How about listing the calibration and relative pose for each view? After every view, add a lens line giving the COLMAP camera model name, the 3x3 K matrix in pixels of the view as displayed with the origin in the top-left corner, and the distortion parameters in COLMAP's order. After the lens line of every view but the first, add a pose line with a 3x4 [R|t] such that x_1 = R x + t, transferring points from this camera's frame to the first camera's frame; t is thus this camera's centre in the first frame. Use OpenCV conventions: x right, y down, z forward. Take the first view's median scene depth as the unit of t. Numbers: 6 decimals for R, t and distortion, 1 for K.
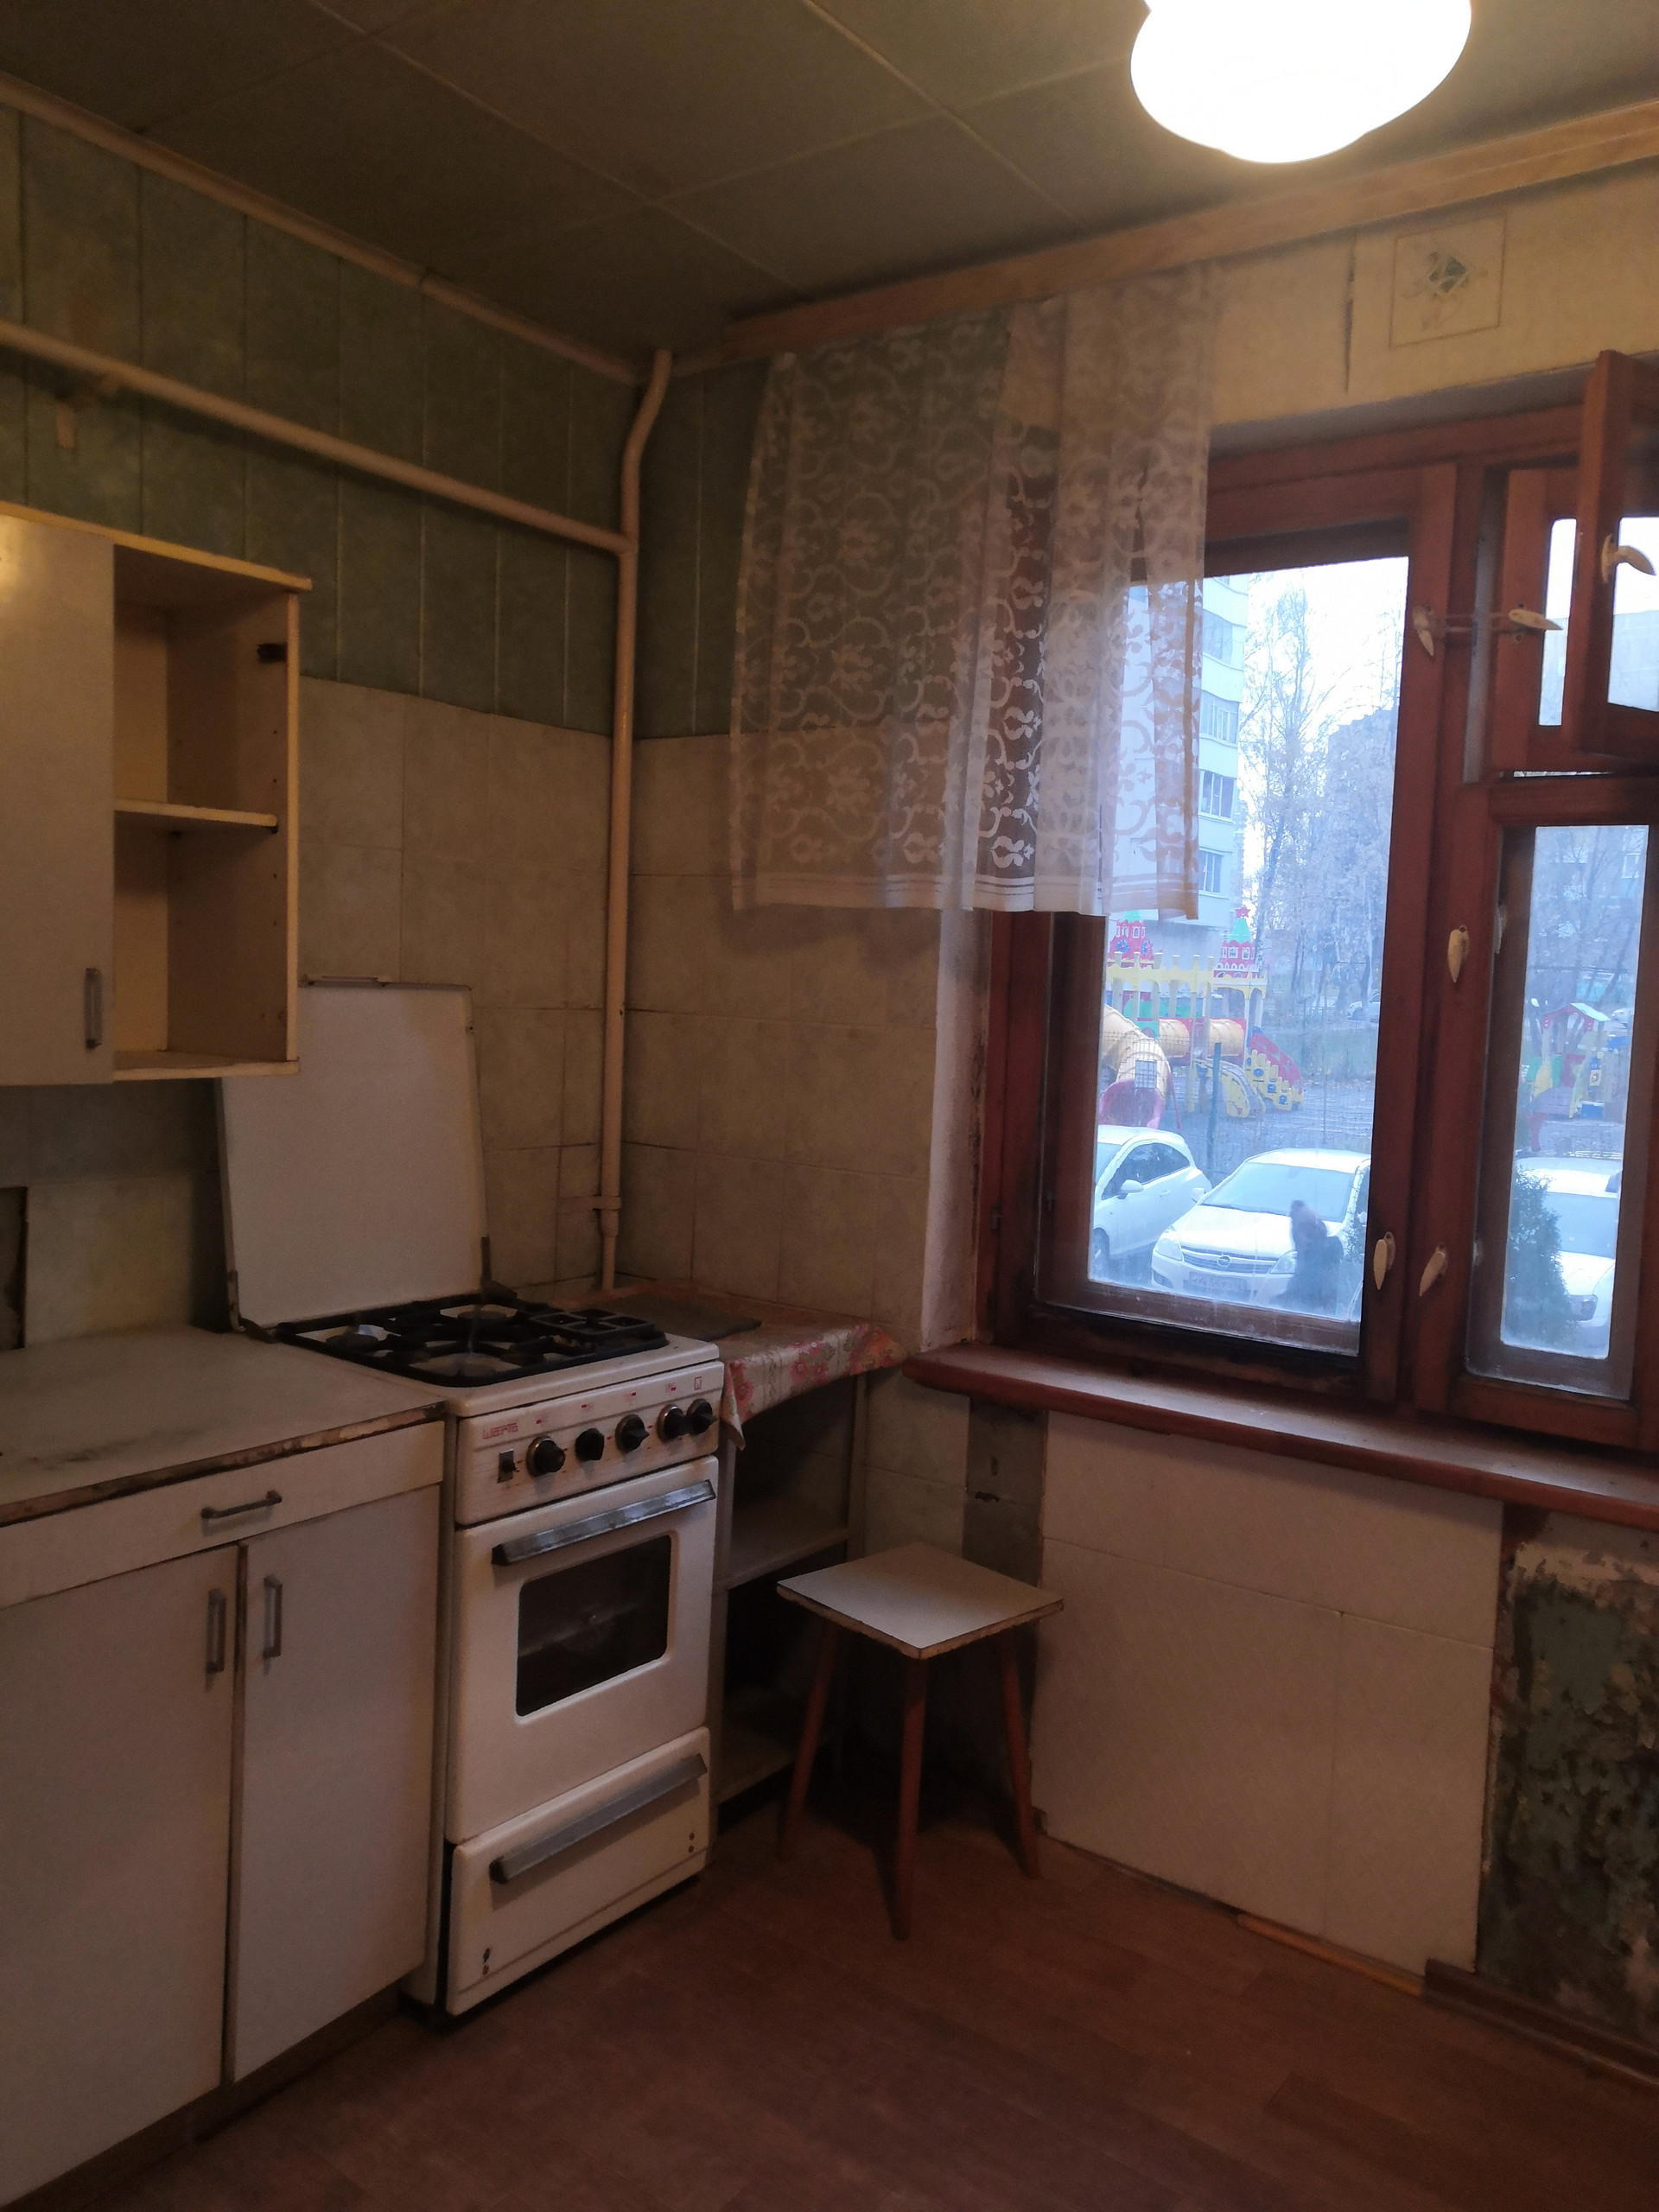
lens RADIAL K [[1708.0, 0, 829.5], [0, 1708.0, 1106.0], [0, 0, 1]] dist [-0.098717, 0.188620]
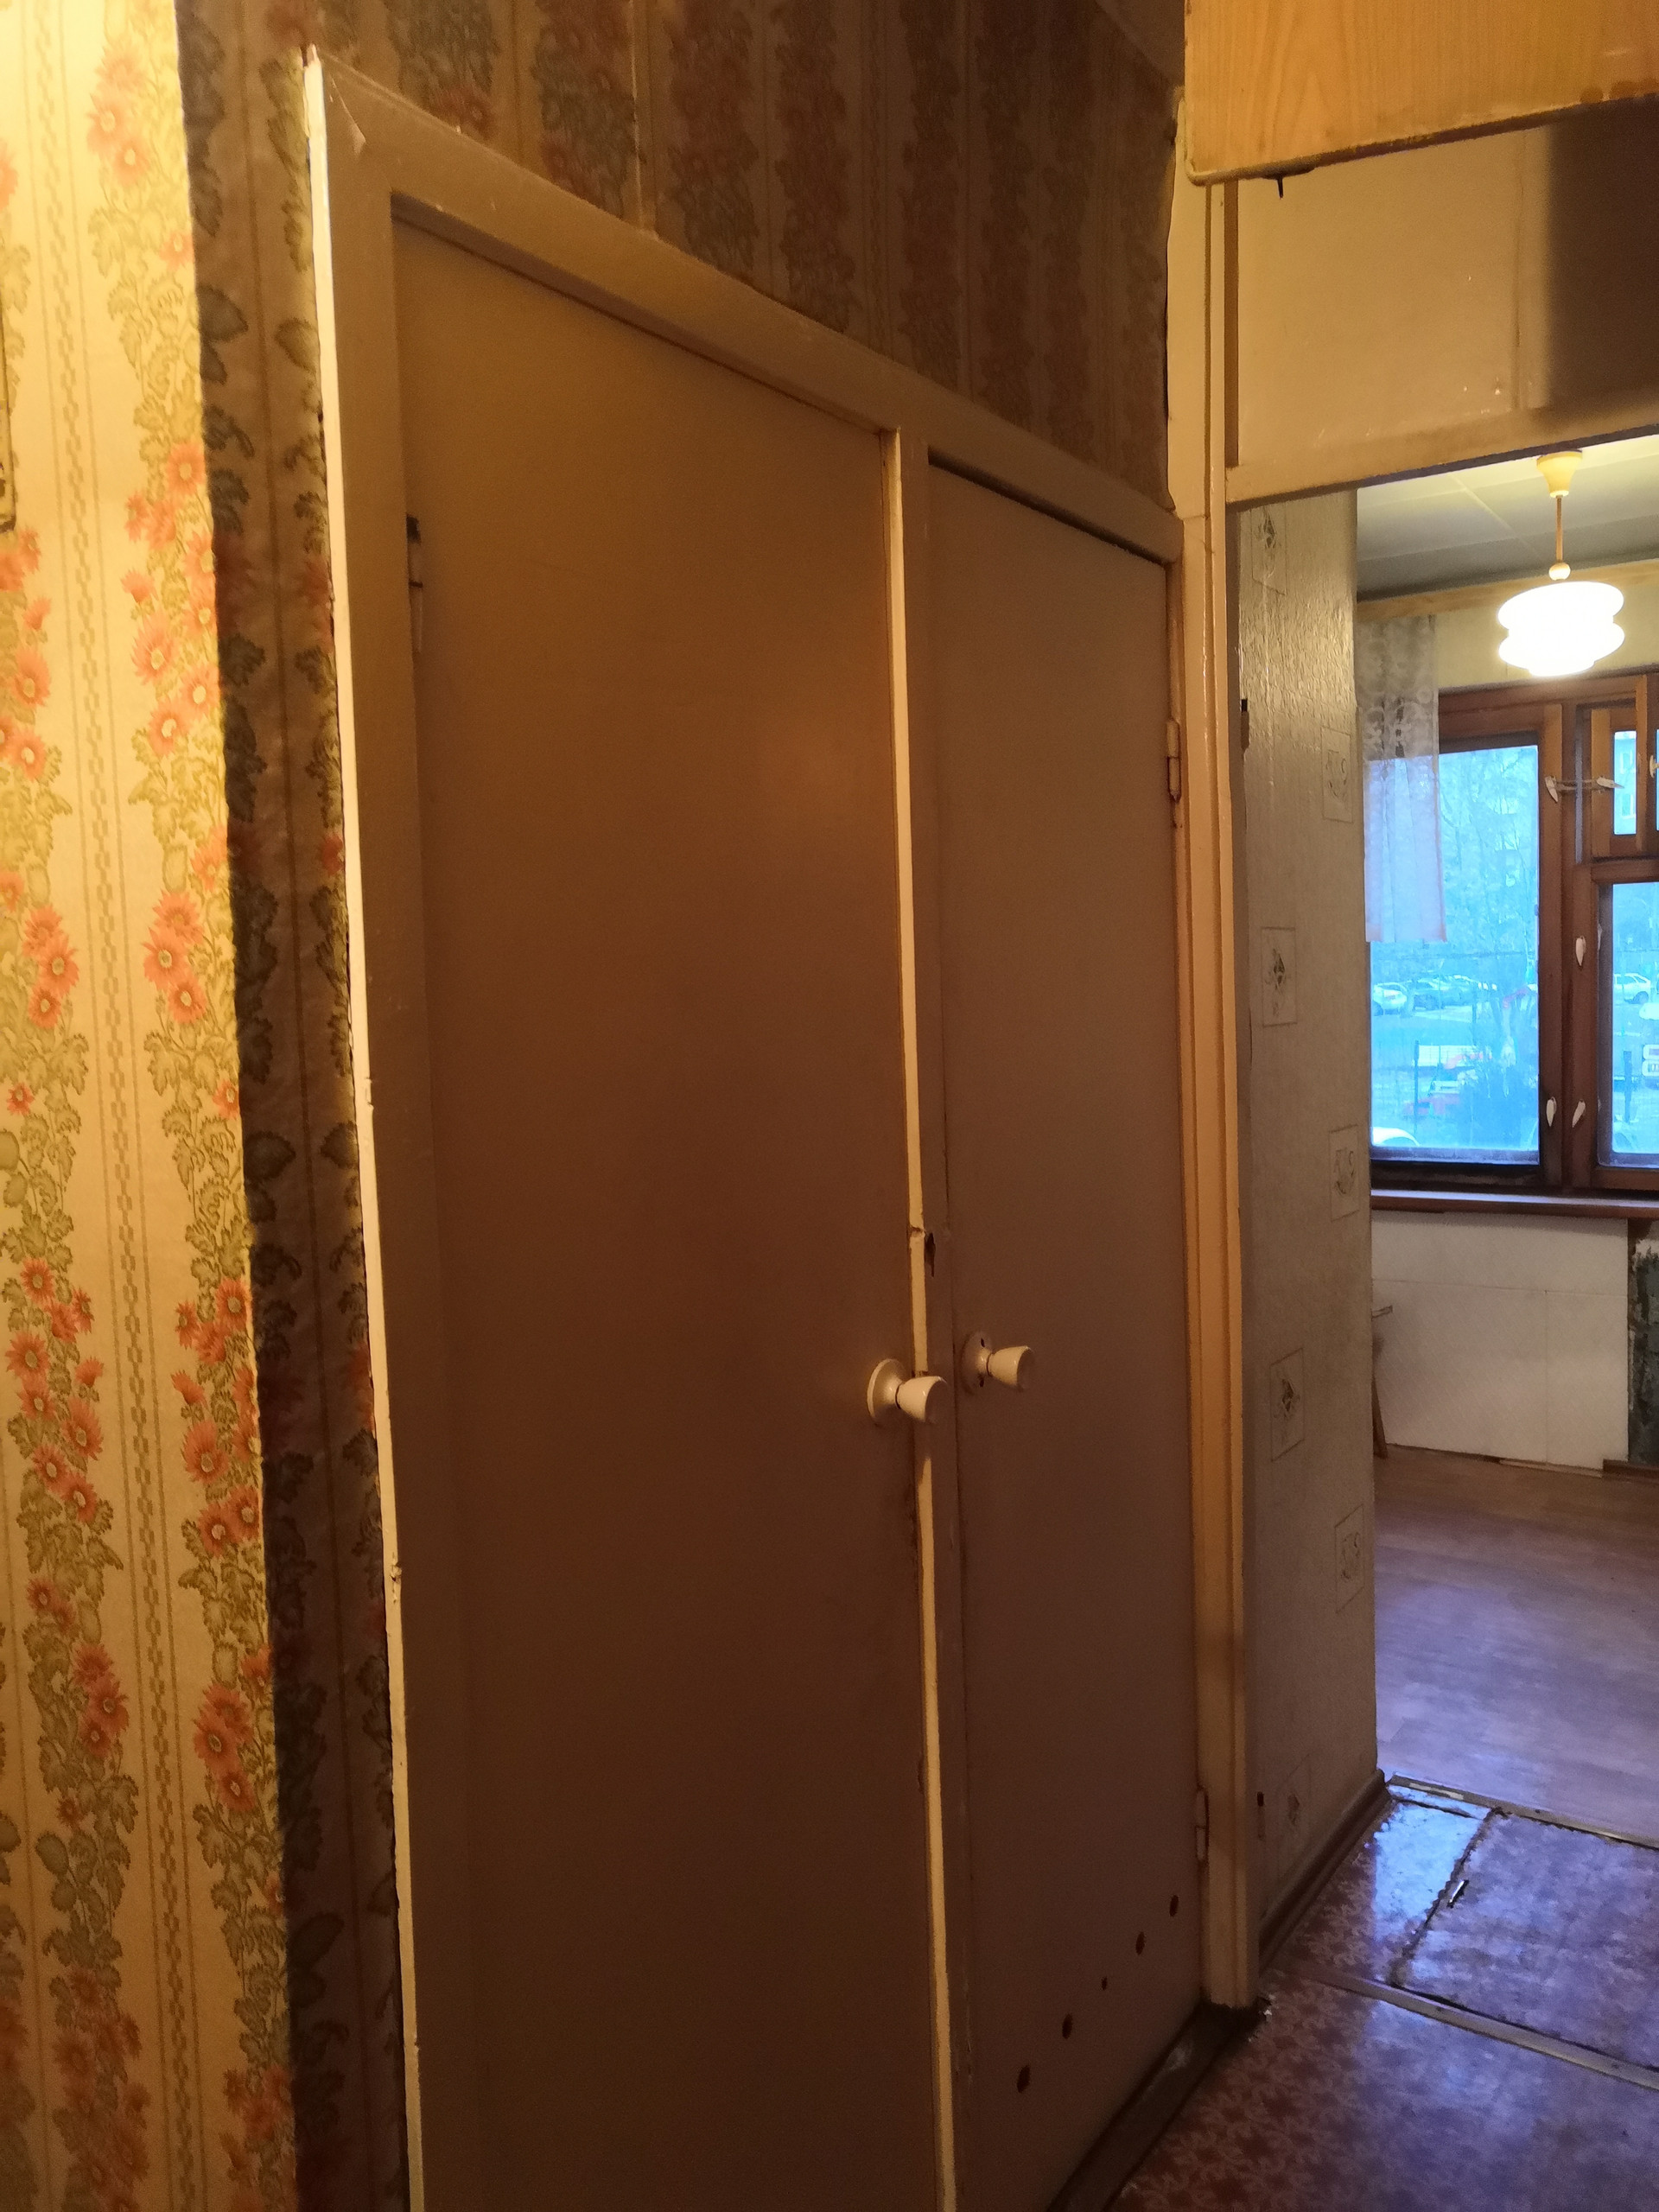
lens RADIAL K [[1708.0, 0, 829.5], [0, 1708.0, 1106.0], [0, 0, 1]] dist [-0.098717, 0.188620]
pose [[0.997190, -0.074299, 0.009625, -0.536131], [0.074341, 0.997225, -0.004043, 0.033262], [-0.009298, 0.004747, 0.999946, -0.962492]]
